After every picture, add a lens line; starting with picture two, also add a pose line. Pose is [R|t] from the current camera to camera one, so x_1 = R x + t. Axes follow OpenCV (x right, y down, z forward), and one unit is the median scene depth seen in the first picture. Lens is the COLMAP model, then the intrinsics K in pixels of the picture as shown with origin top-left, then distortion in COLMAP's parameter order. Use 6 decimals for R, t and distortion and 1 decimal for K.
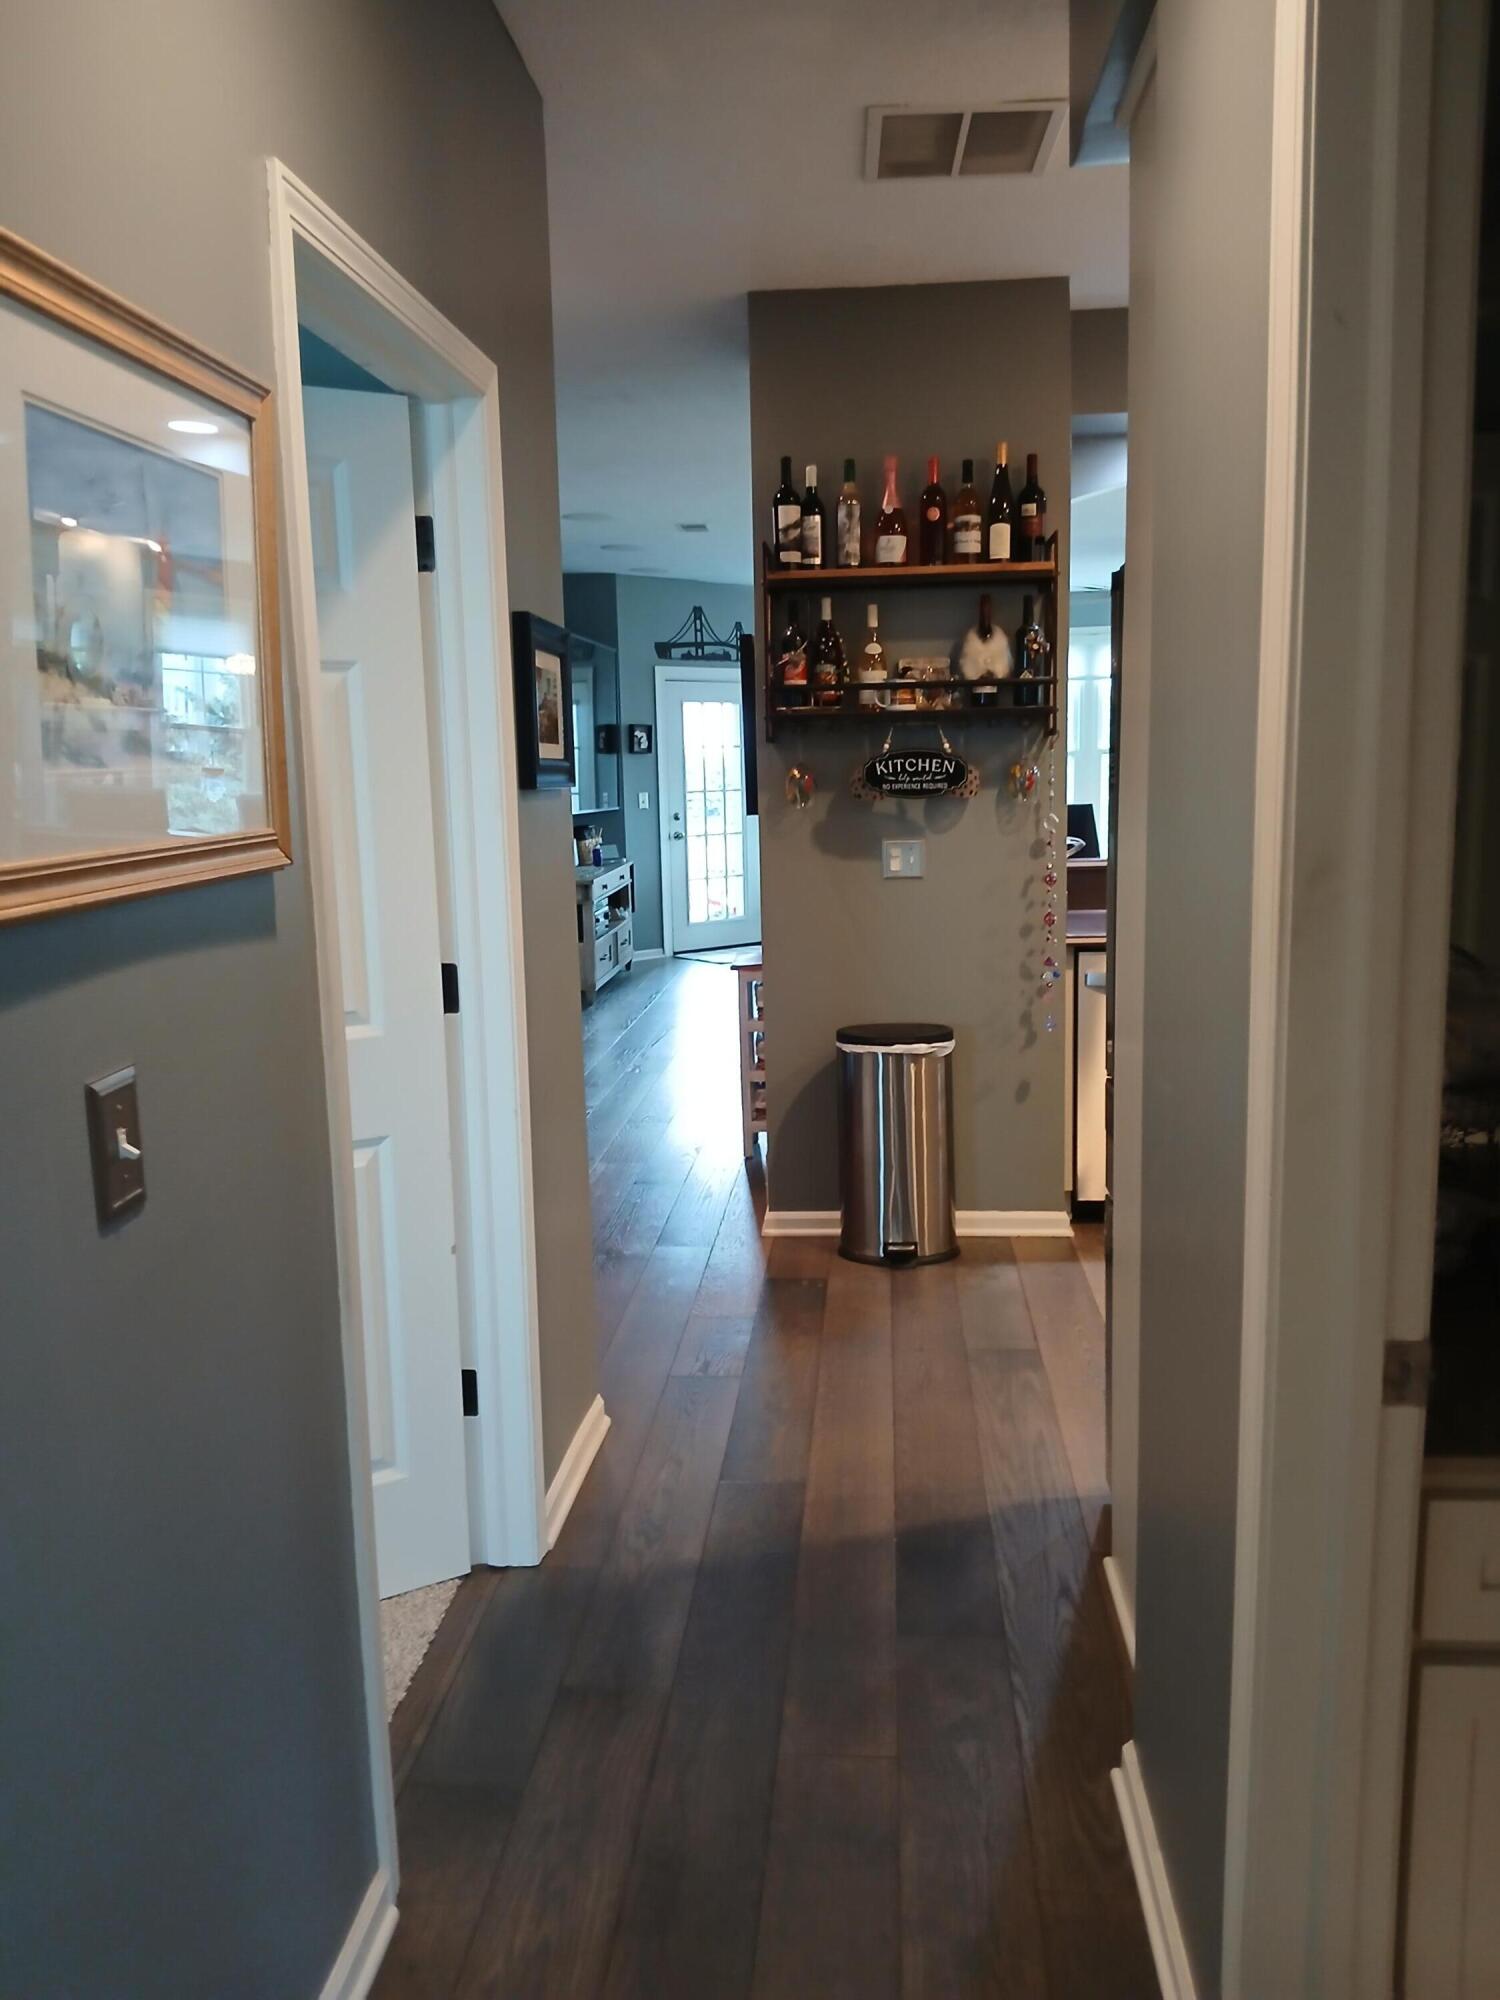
lens RADIAL K [[1539.8, 0, 750.0], [0, 1539.8, 997.8], [0, 0, 1]] dist [0.136045, -0.288583]
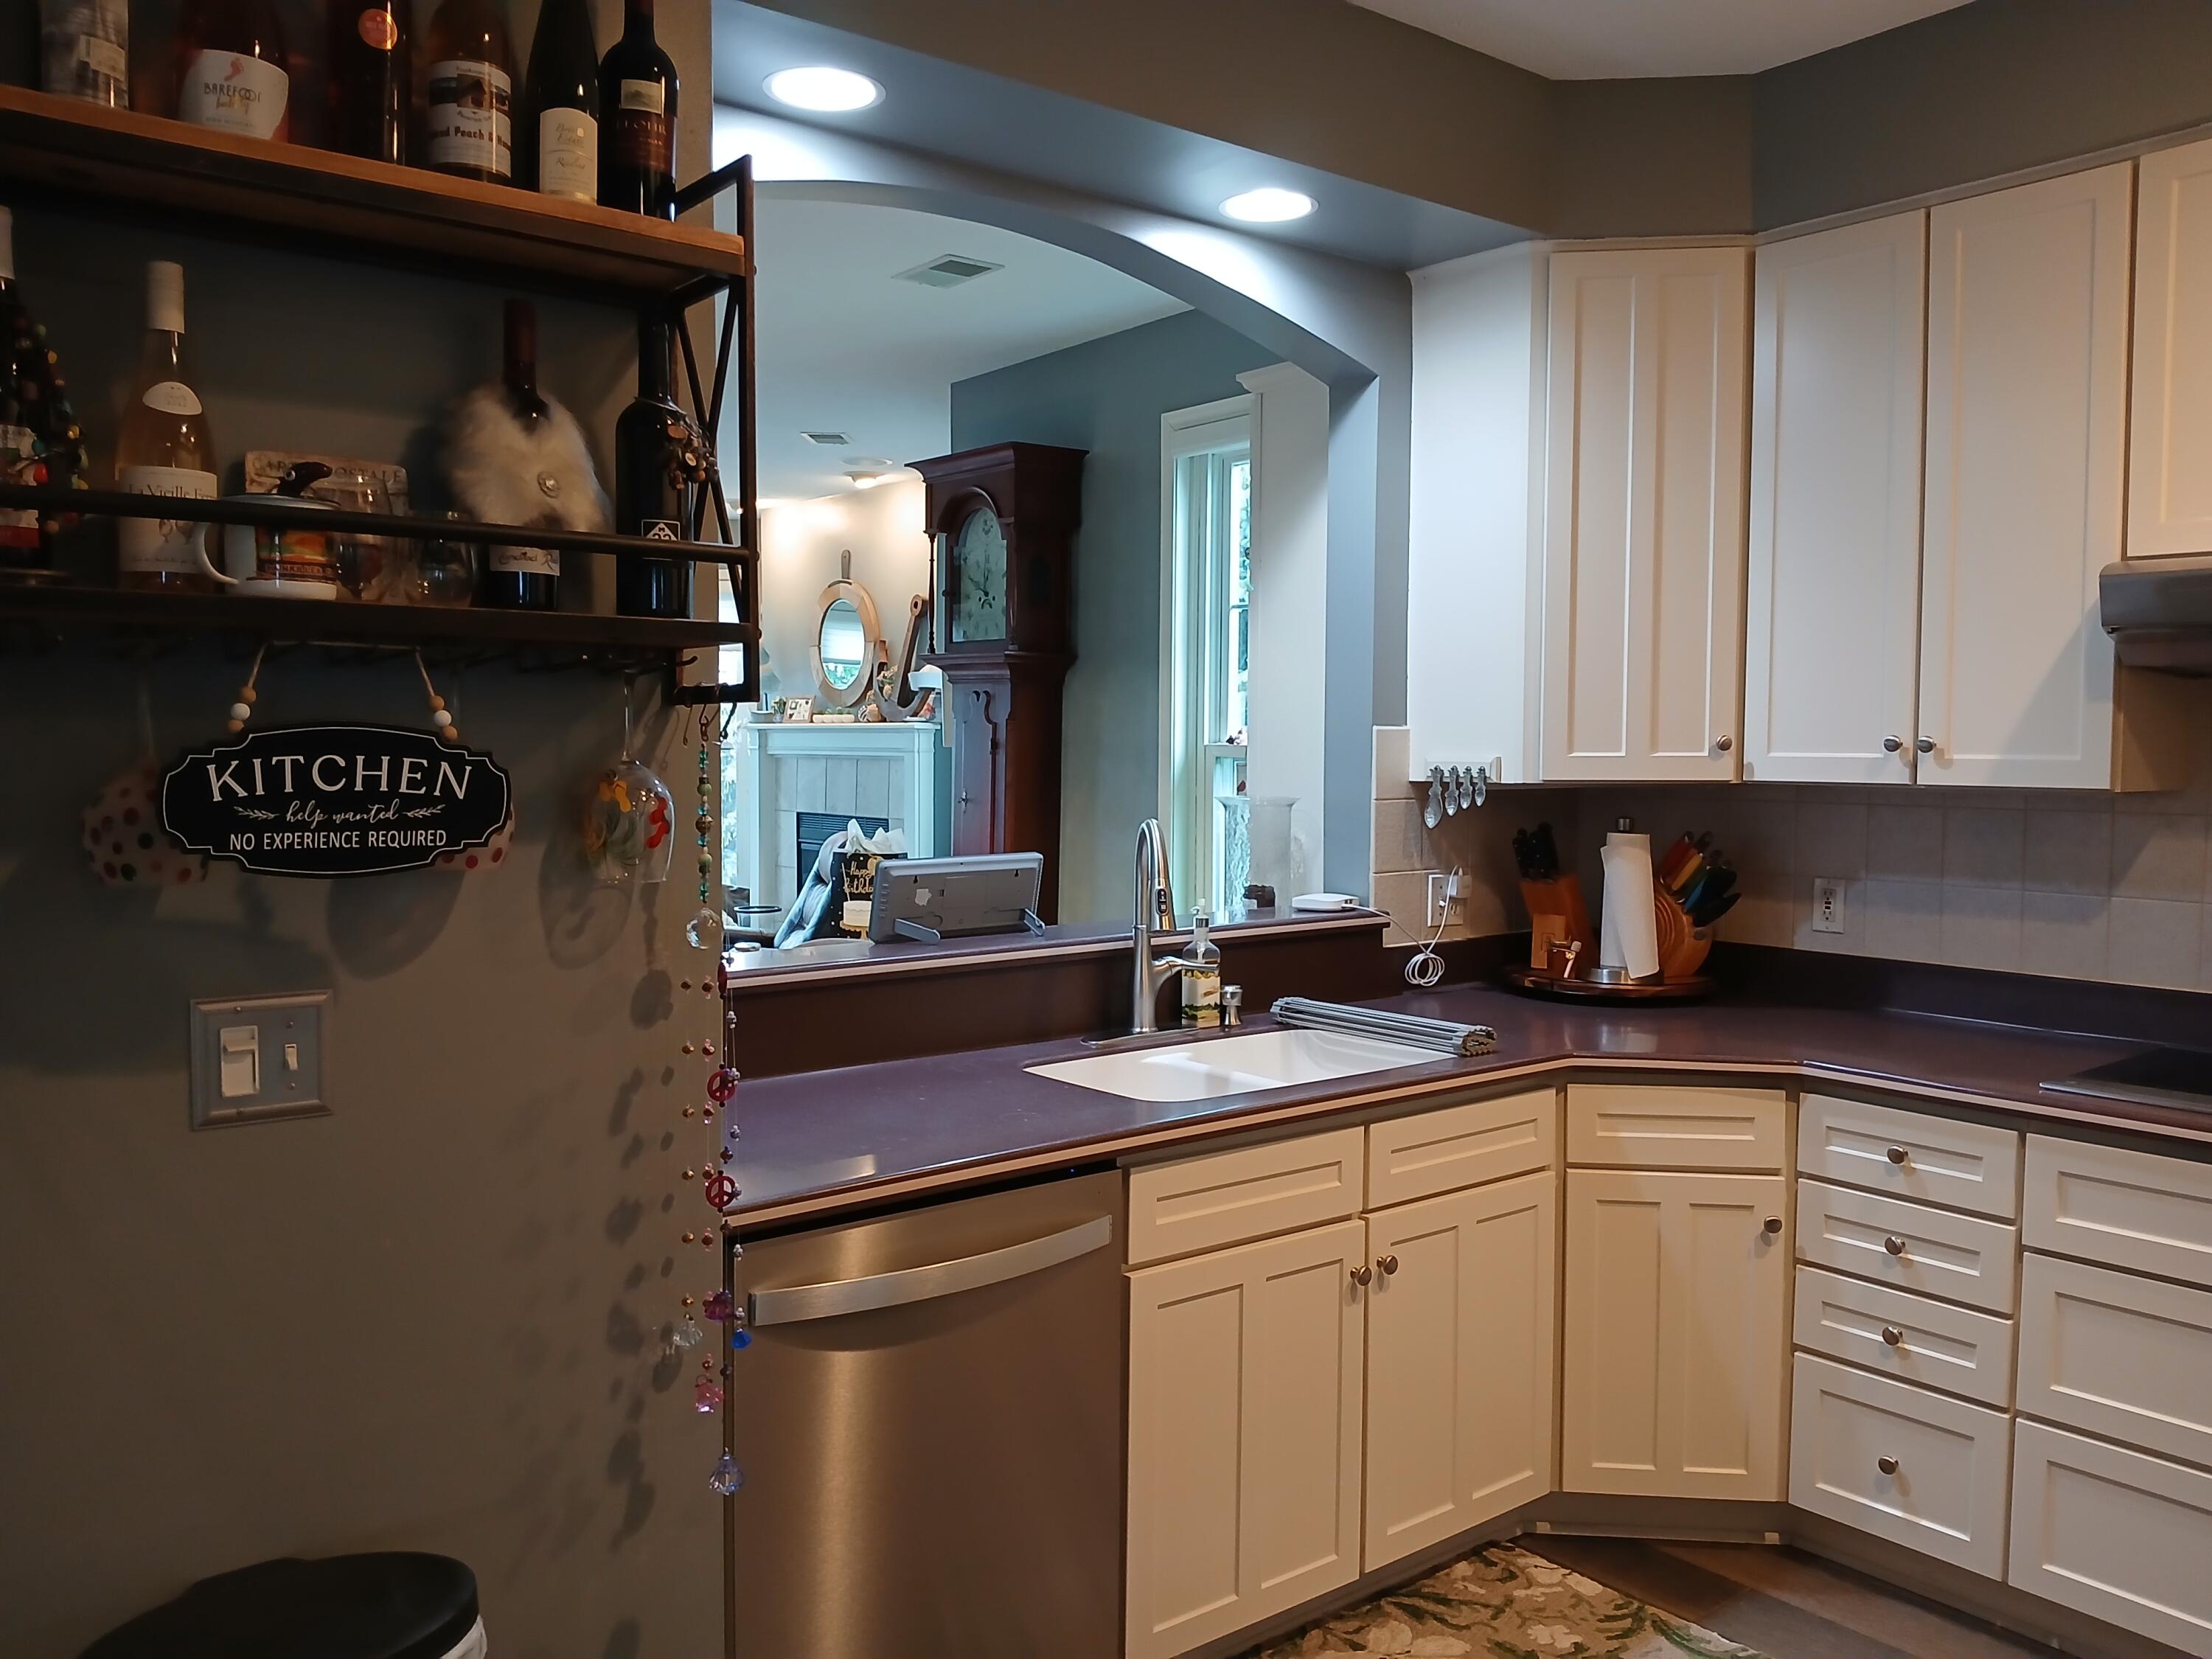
lens RADIAL K [[1699.8, 0, 1103.5], [0, 1699.8, 830.3], [0, 0, 1]] dist [0.048568, -0.117759]
pose [[0.731045, -0.006236, 0.682301, -0.016719], [0.082948, 0.993354, -0.079796, -0.098353], [-0.677269, 0.114930, 0.726703, 0.643033]]
